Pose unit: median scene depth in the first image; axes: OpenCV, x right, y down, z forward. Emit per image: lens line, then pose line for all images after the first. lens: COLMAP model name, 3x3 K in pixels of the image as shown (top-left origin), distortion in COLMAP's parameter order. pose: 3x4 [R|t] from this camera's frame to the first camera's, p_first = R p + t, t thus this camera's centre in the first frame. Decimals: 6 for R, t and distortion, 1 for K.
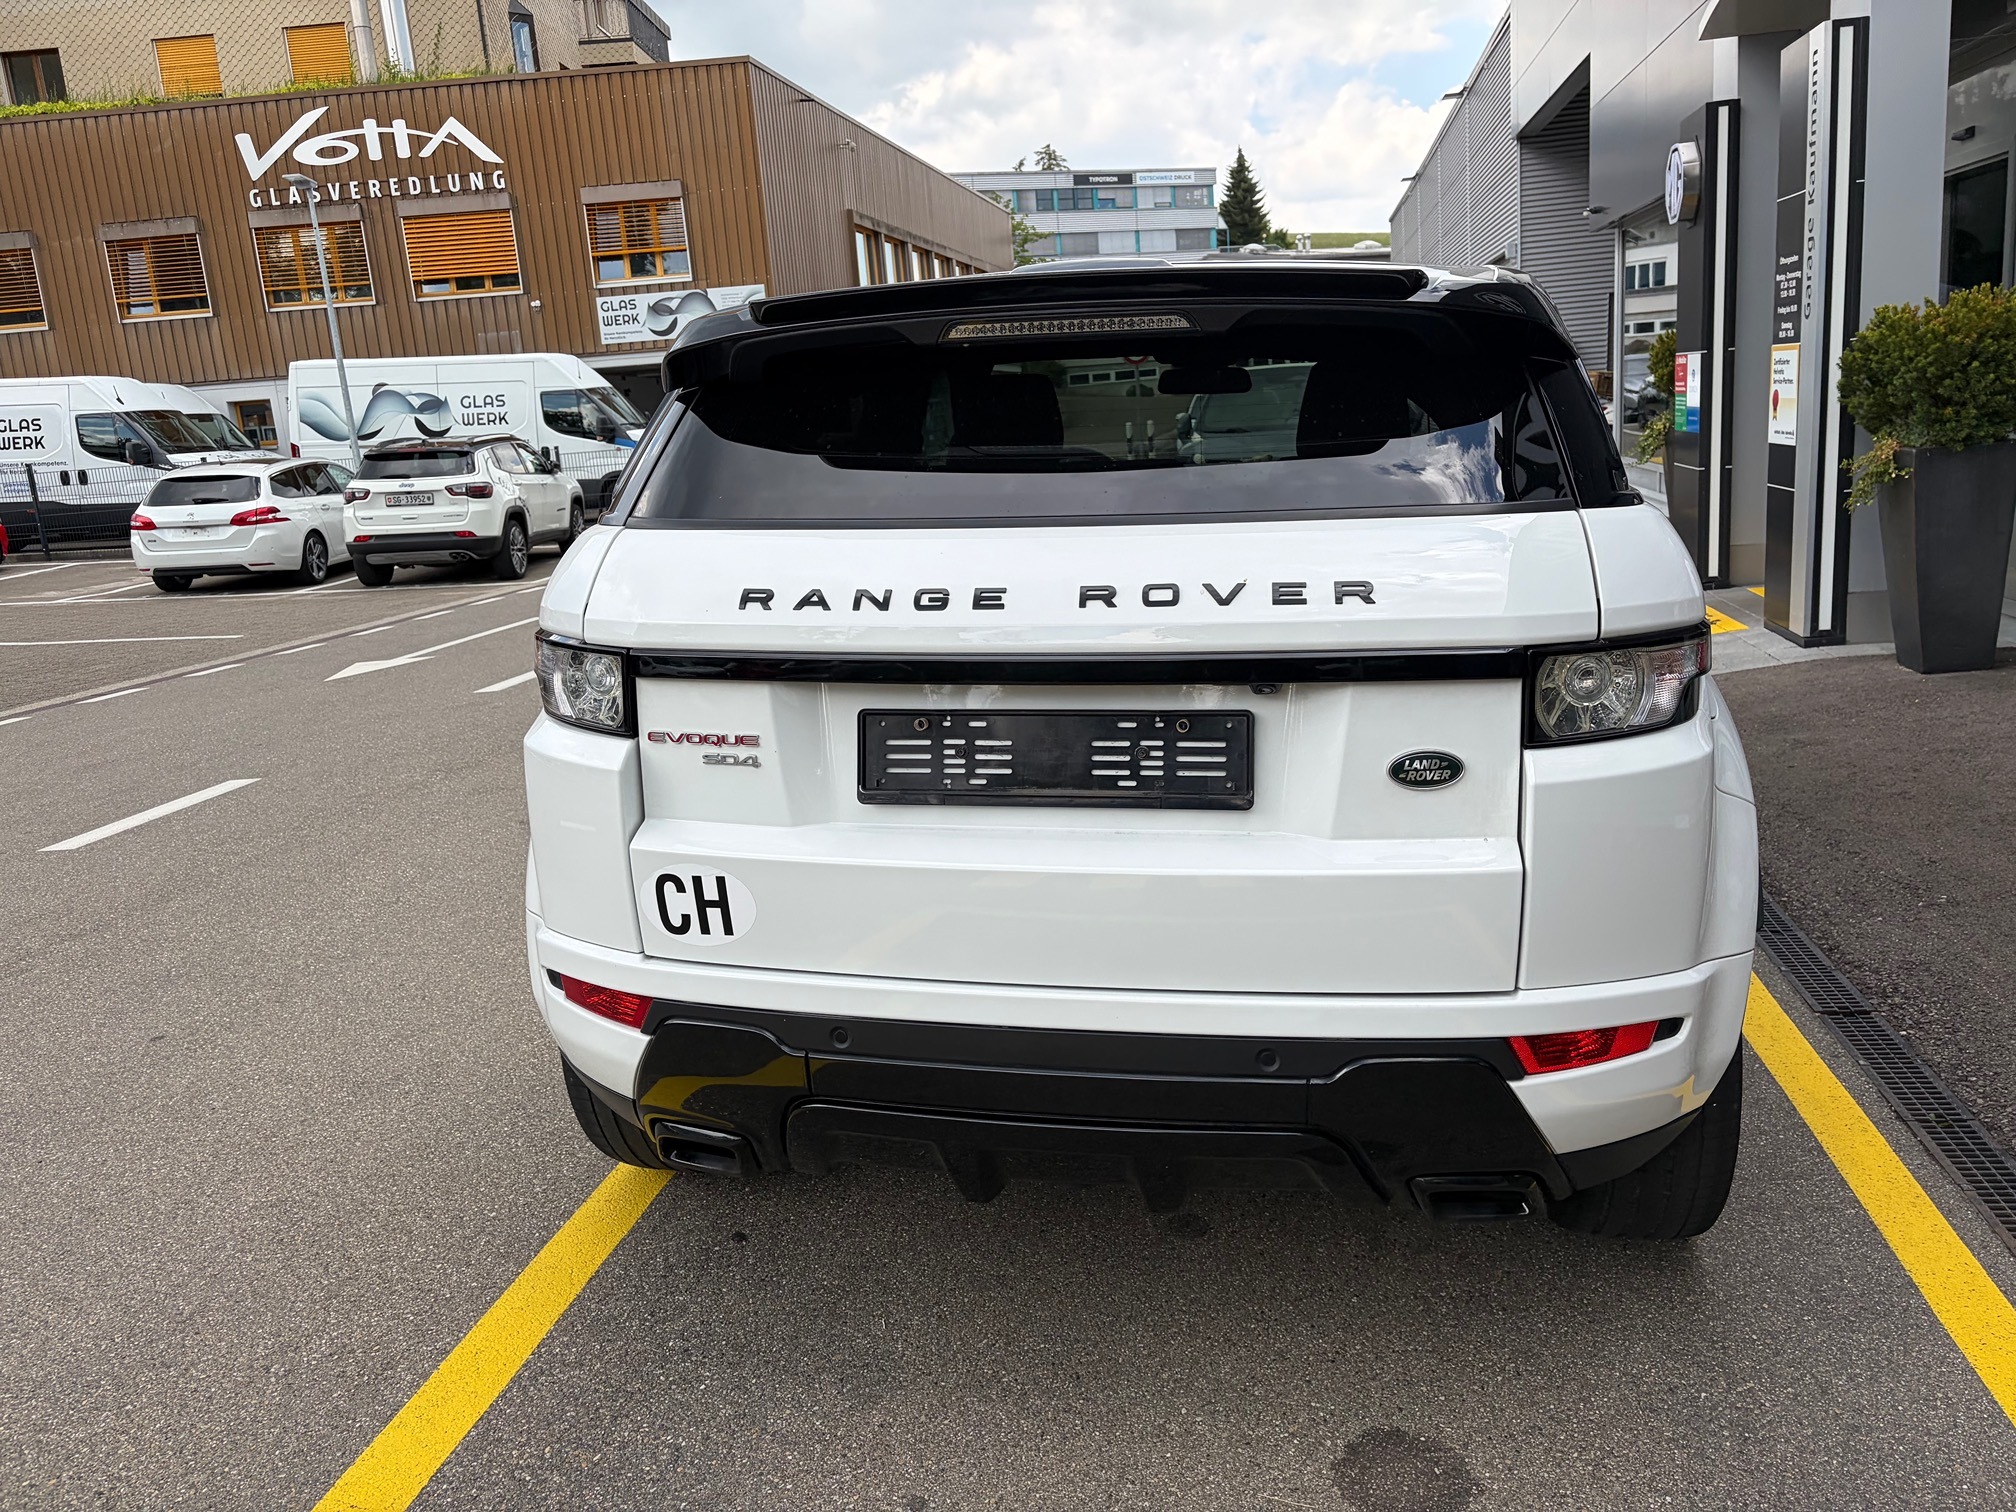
lens RADIAL K [[1533.1, 0, 1024.4], [0, 1533.1, 742.0], [0, 0, 1]] dist [0.035265, -0.039353]
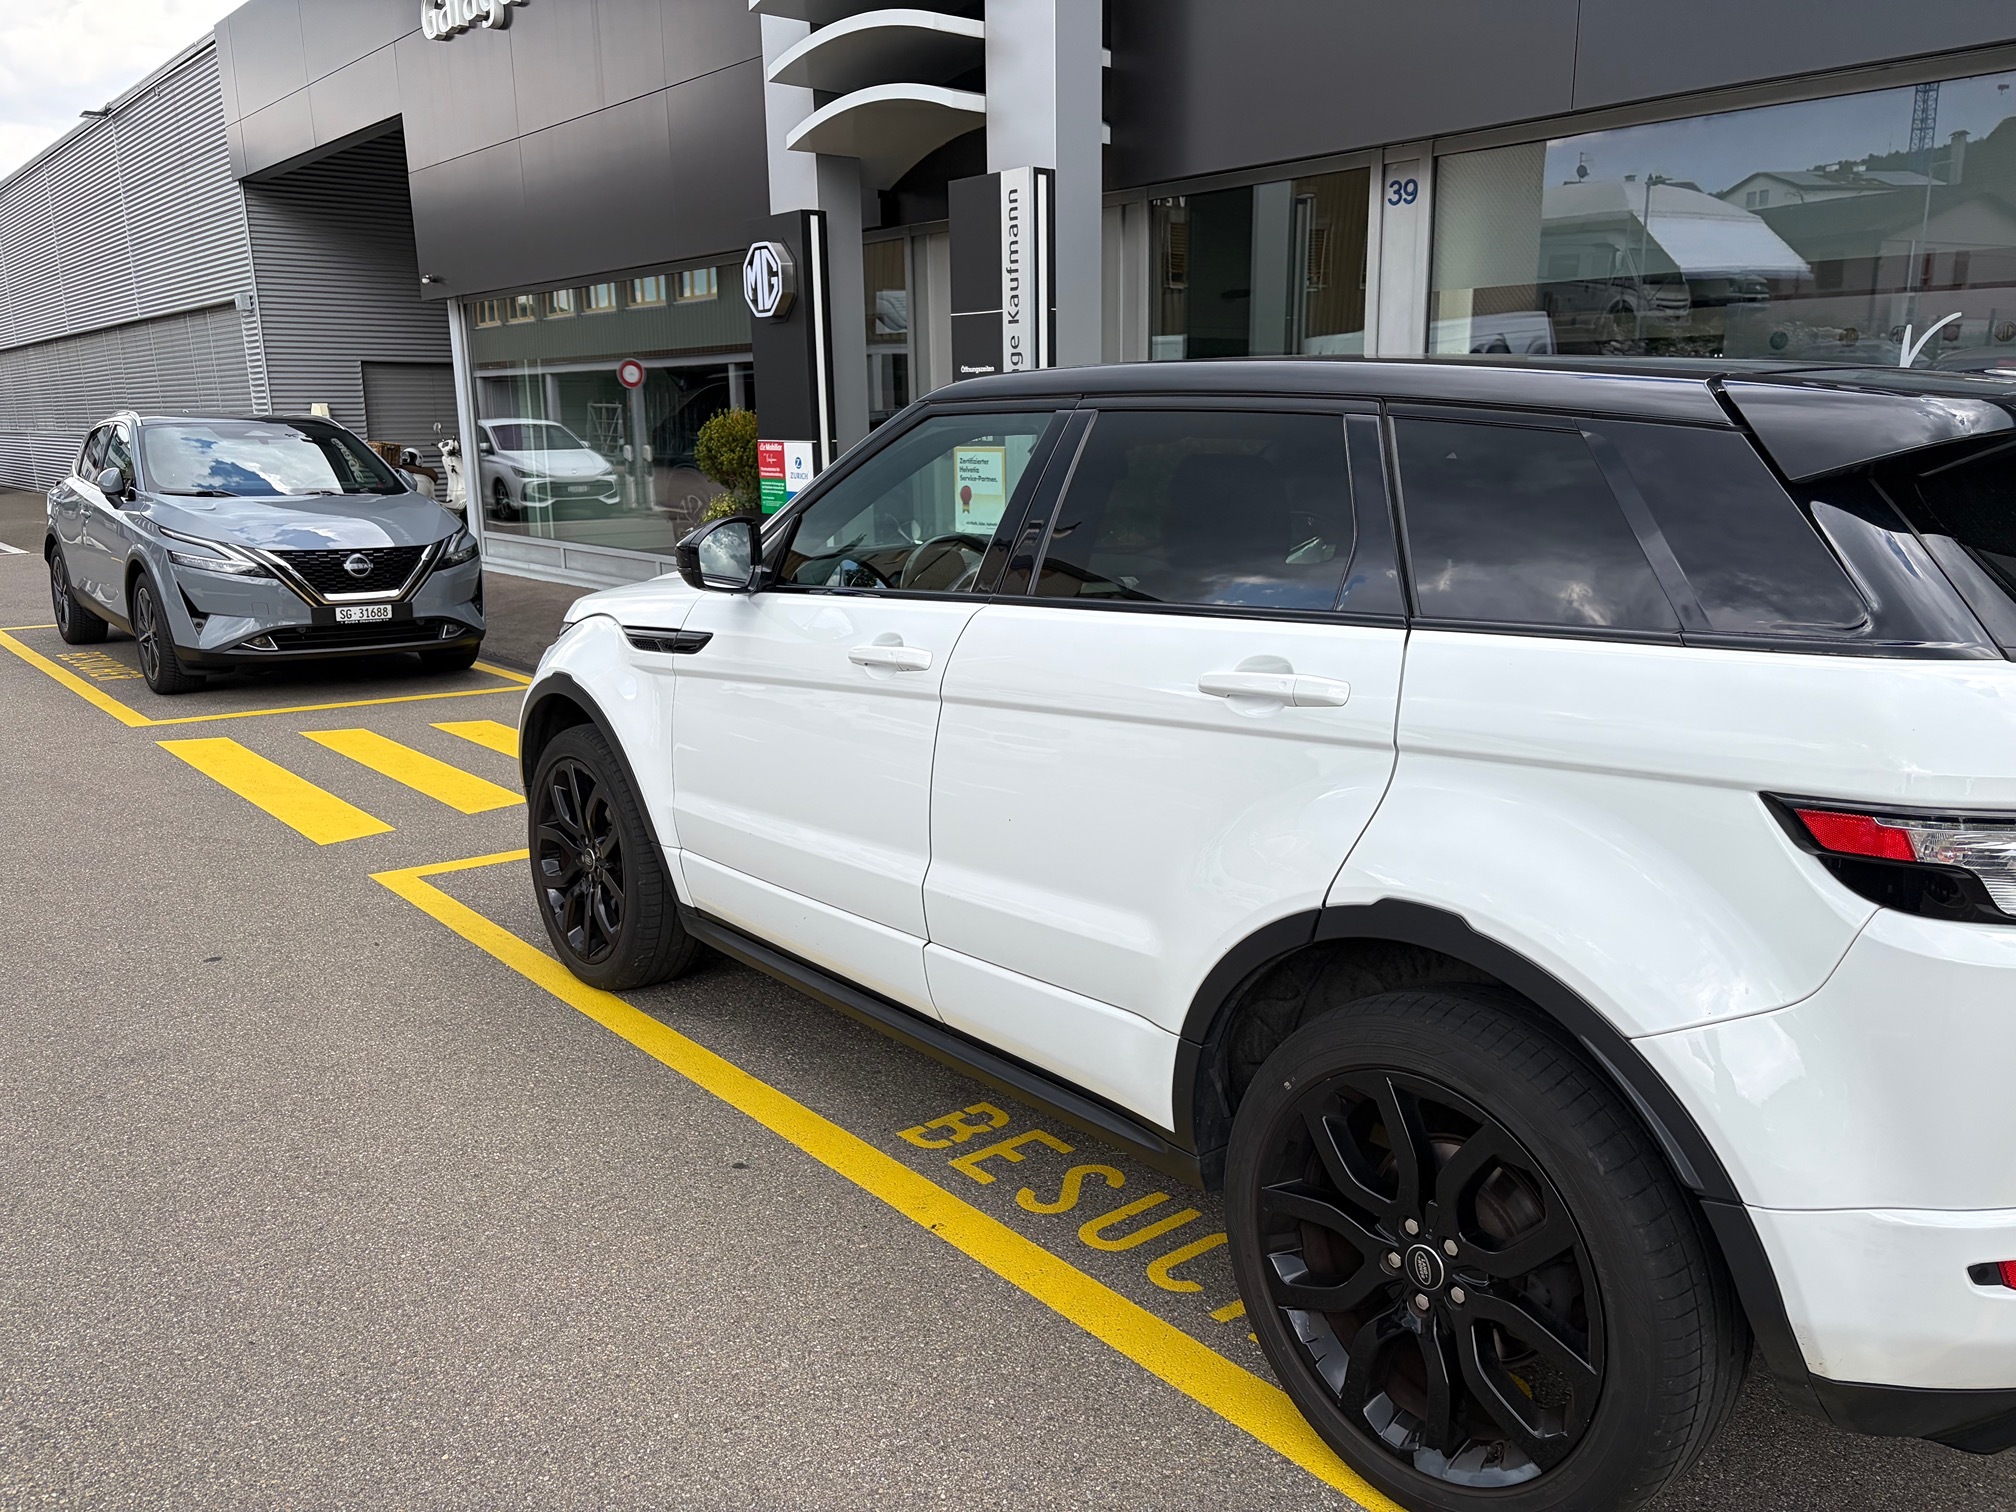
lens RADIAL K [[1533.1, 0, 1003.9], [0, 1533.1, 761.7], [0, 0, 1]] dist [0.035265, -0.039353]
pose [[0.632740, -0.101321, 0.767707, -0.155935], [0.125775, 0.991685, 0.027218, -0.023080], [-0.764082, 0.079337, 0.640222, 0.118532]]
